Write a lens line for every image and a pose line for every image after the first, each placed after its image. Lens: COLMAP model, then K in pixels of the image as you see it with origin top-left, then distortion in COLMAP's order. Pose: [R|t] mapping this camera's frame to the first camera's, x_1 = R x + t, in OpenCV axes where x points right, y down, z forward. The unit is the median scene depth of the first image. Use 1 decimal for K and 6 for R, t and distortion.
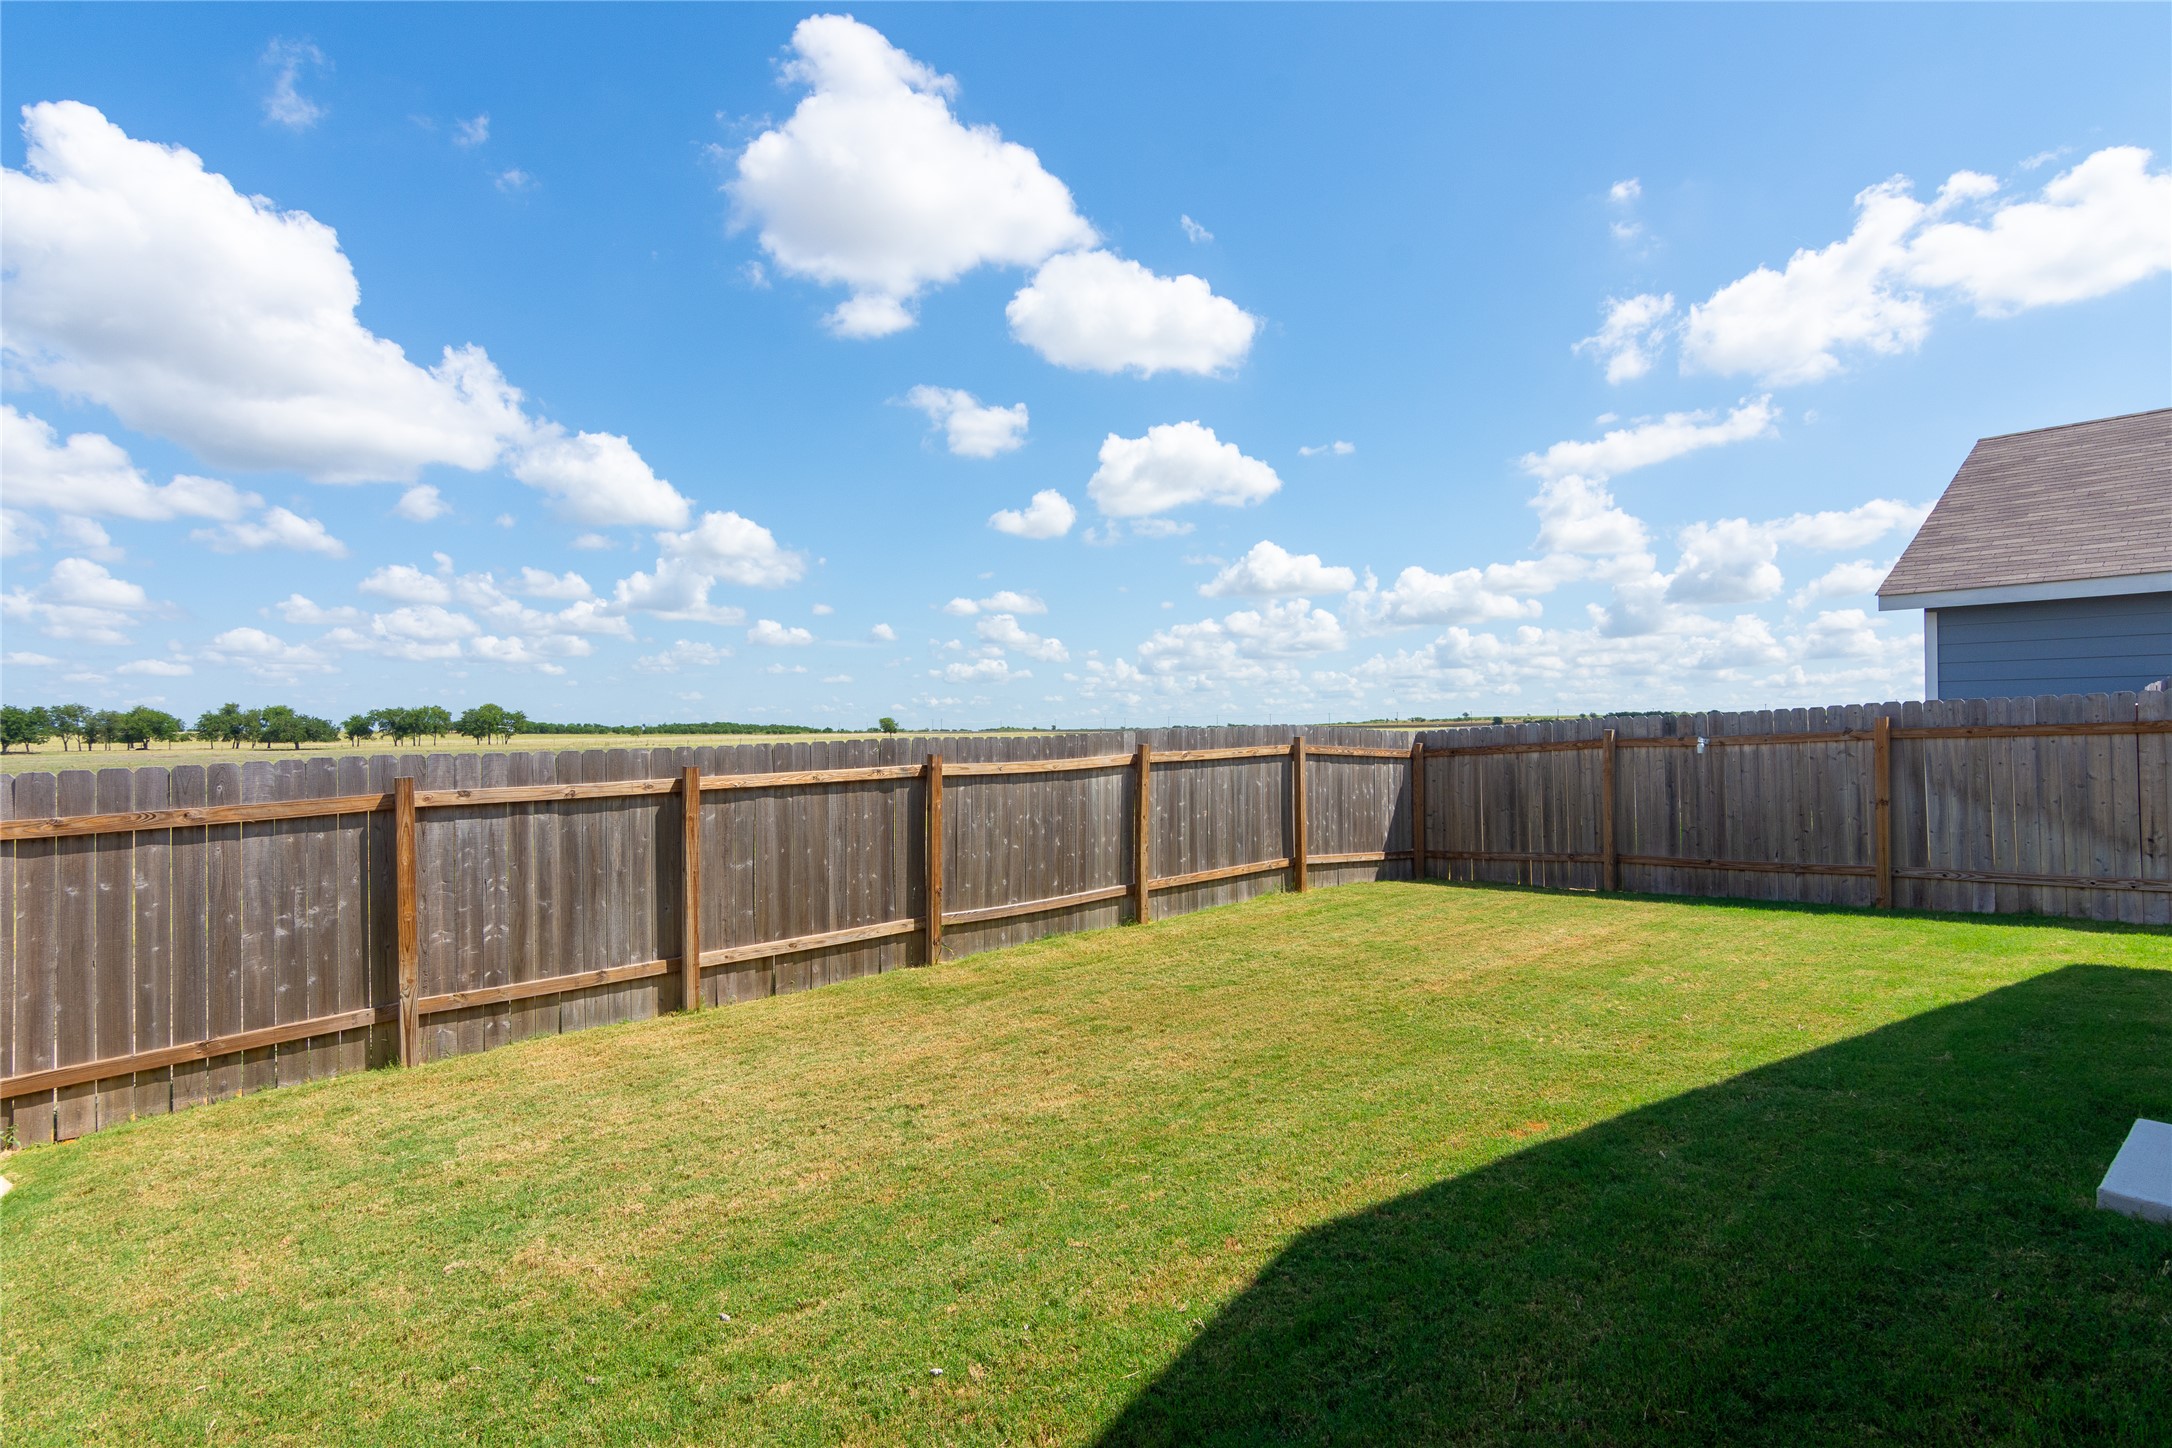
lens RADIAL K [[1052.2, 0, 1099.6], [0, 1052.2, 727.0], [0, 0, 1]] dist [-0.000291, 0.000581]
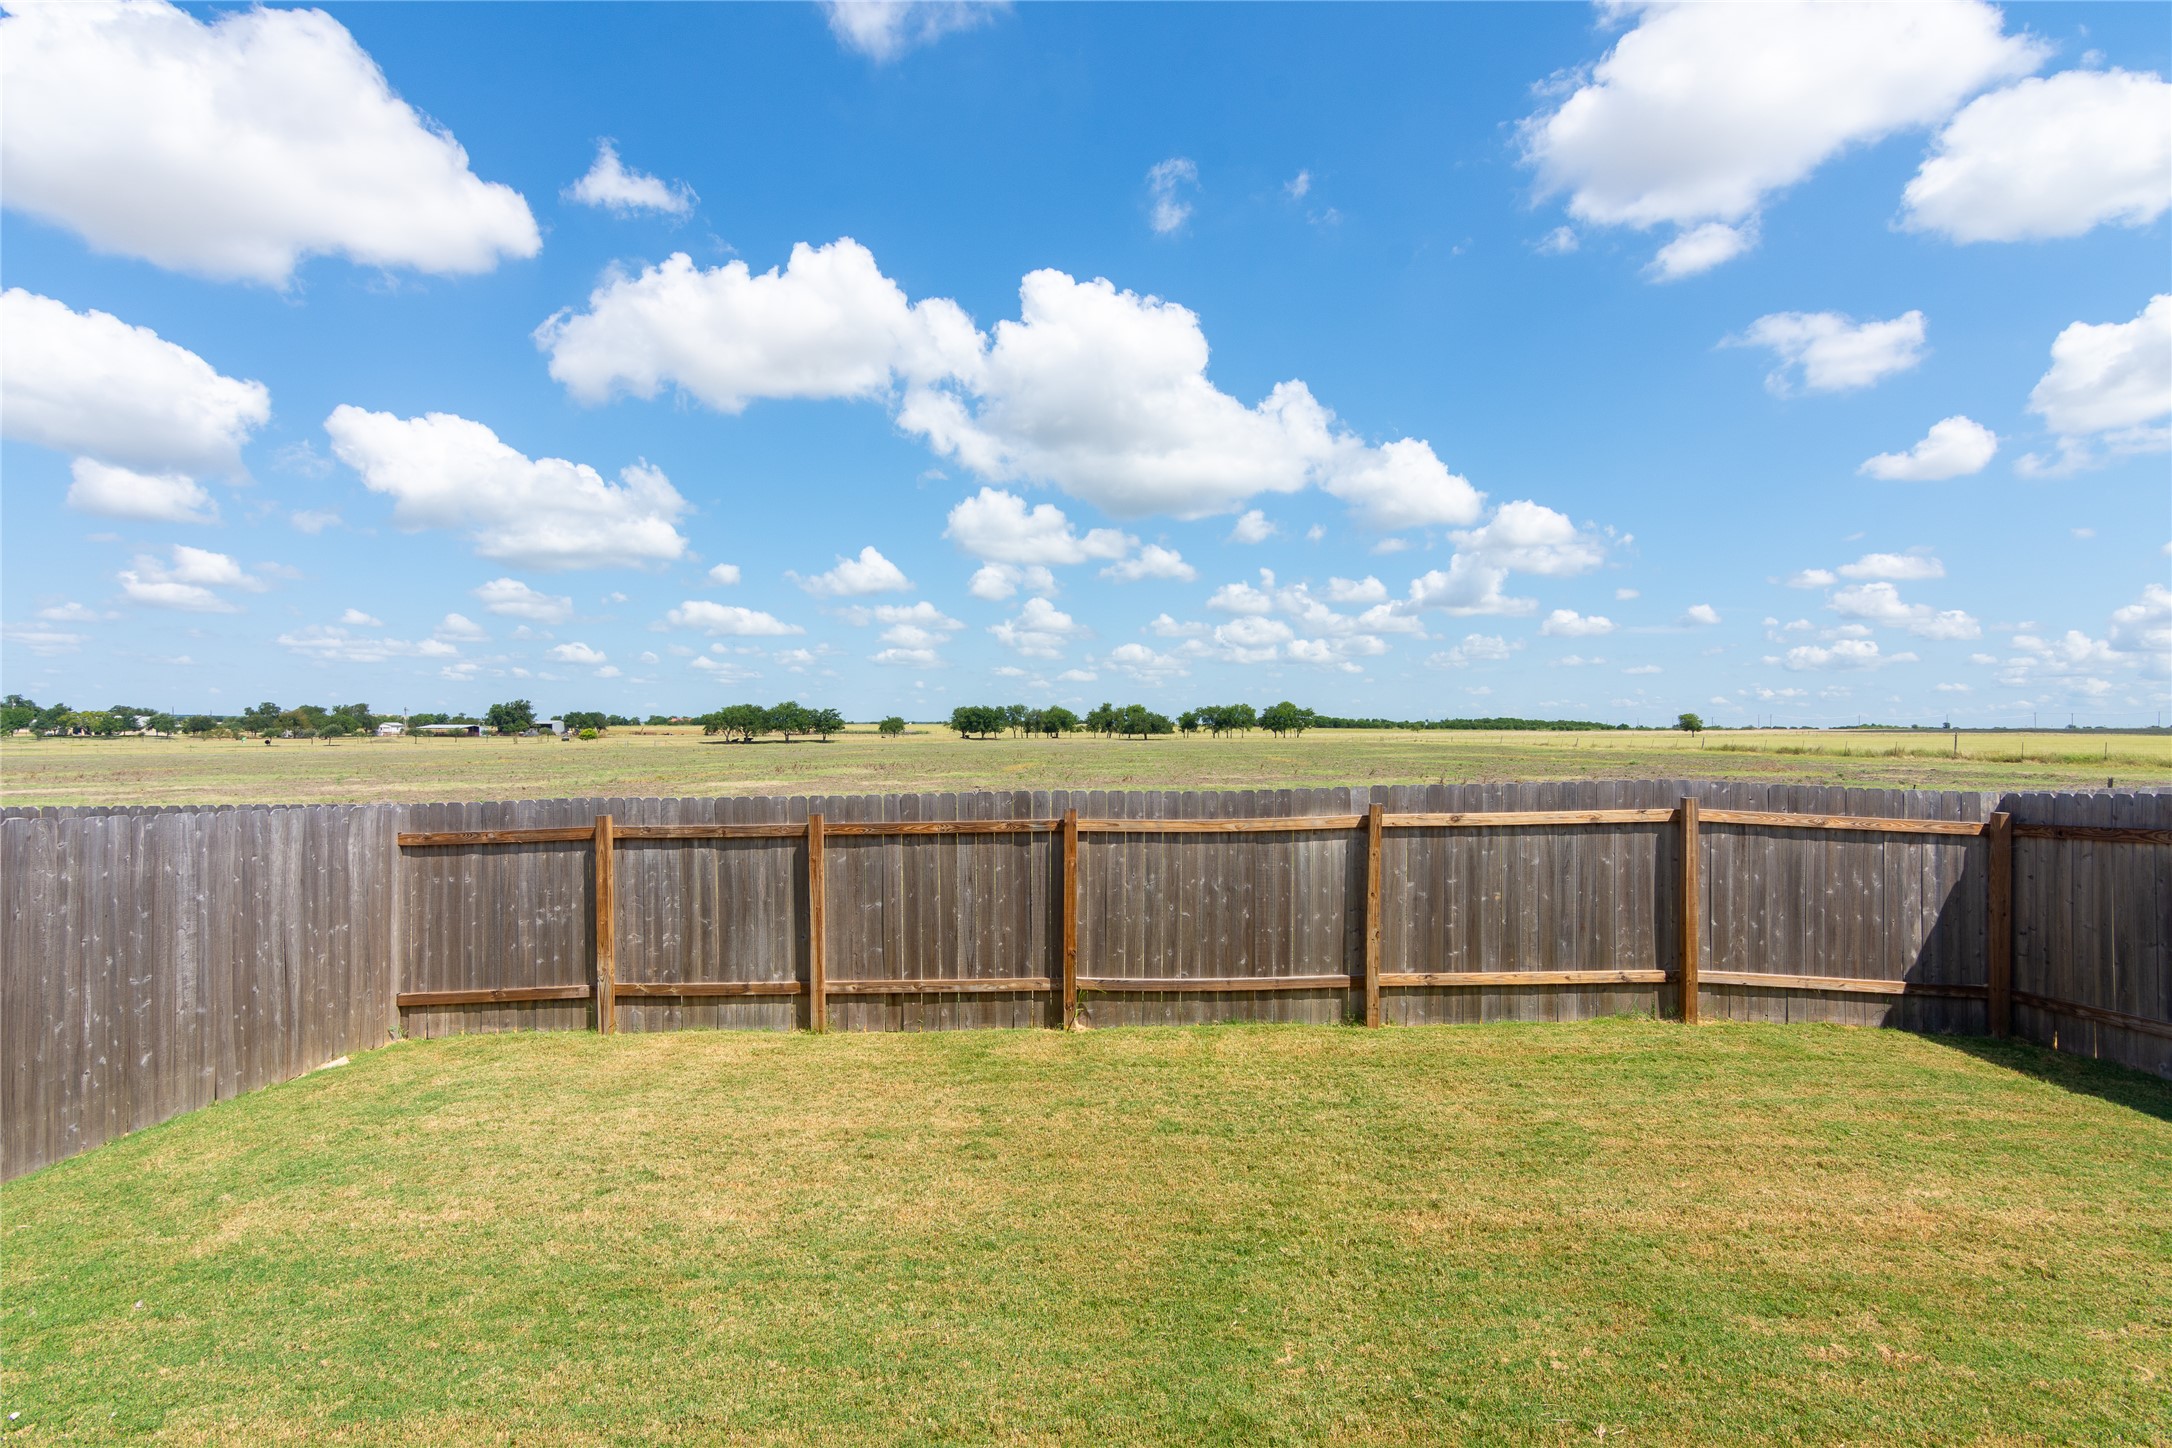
lens RADIAL K [[1060.5, 0, 1081.7], [0, 1060.5, 736.8], [0, 0, 1]] dist [0.001013, 0.001034]
pose [[0.745270, 0.015045, -0.666593, 0.421733], [-0.005665, 0.999852, 0.016234, -0.047307], [0.666739, -0.008322, 0.745245, 0.255551]]
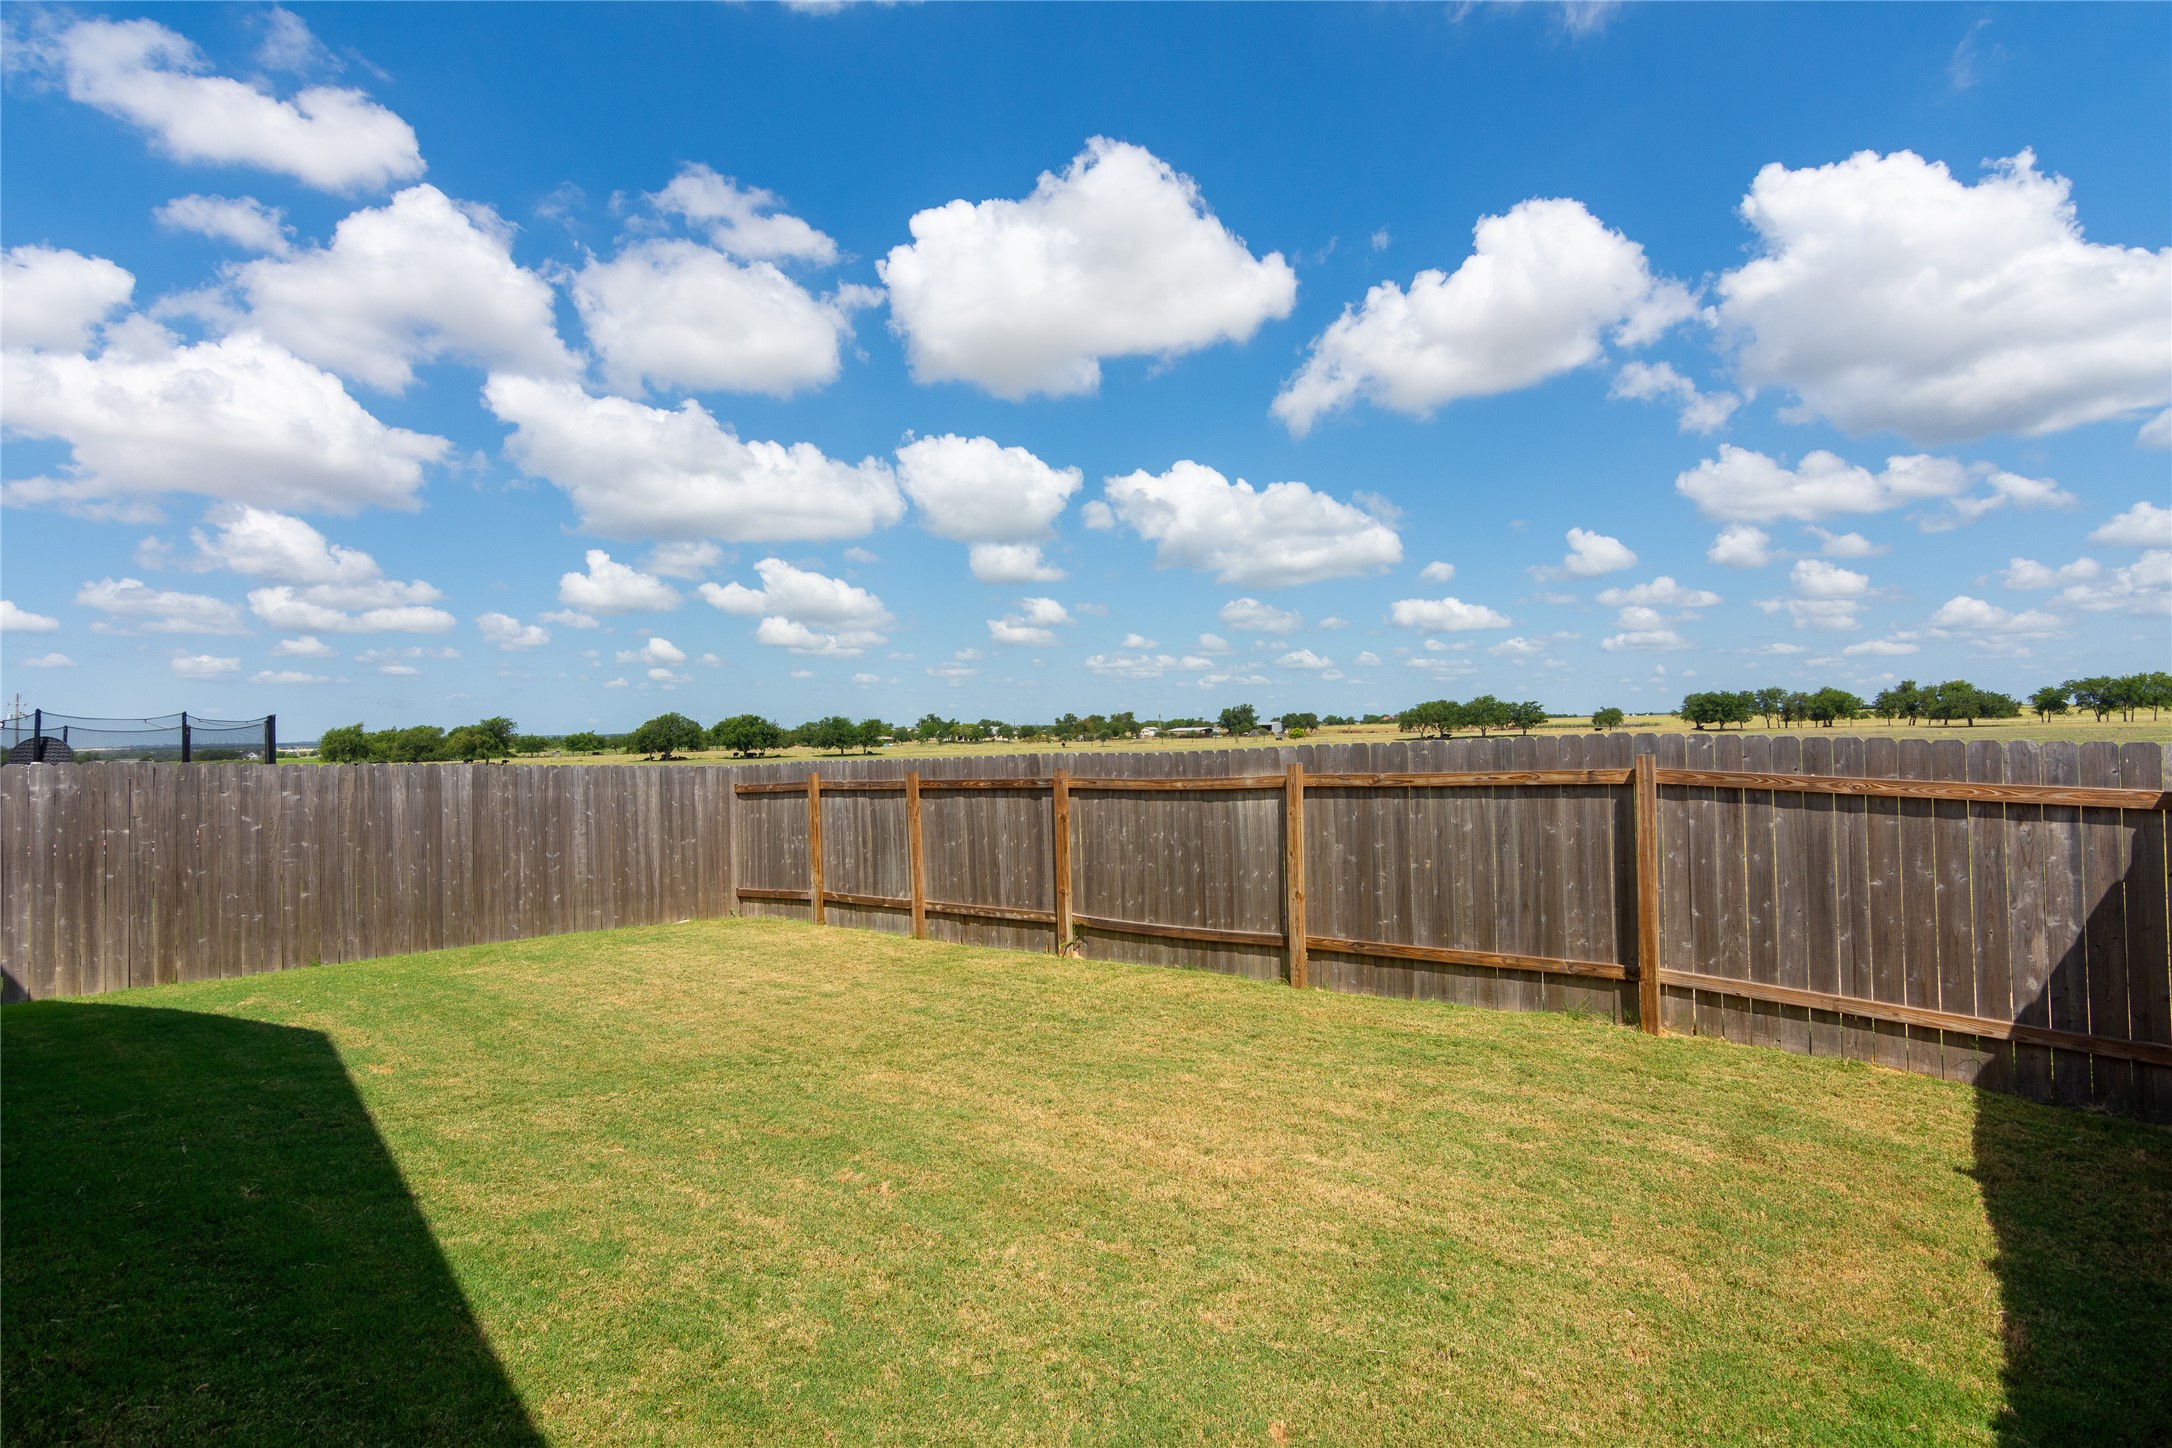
lens RADIAL K [[1051.1, 0, 1079.7], [0, 1051.1, 729.2], [0, 0, 1]] dist [0.001452, 0.000879]
pose [[0.176416, 0.000254, -0.984316, 0.815403], [0.025288, 0.999669, 0.004790, -0.017861], [0.983991, -0.025737, 0.176351, 0.715537]]
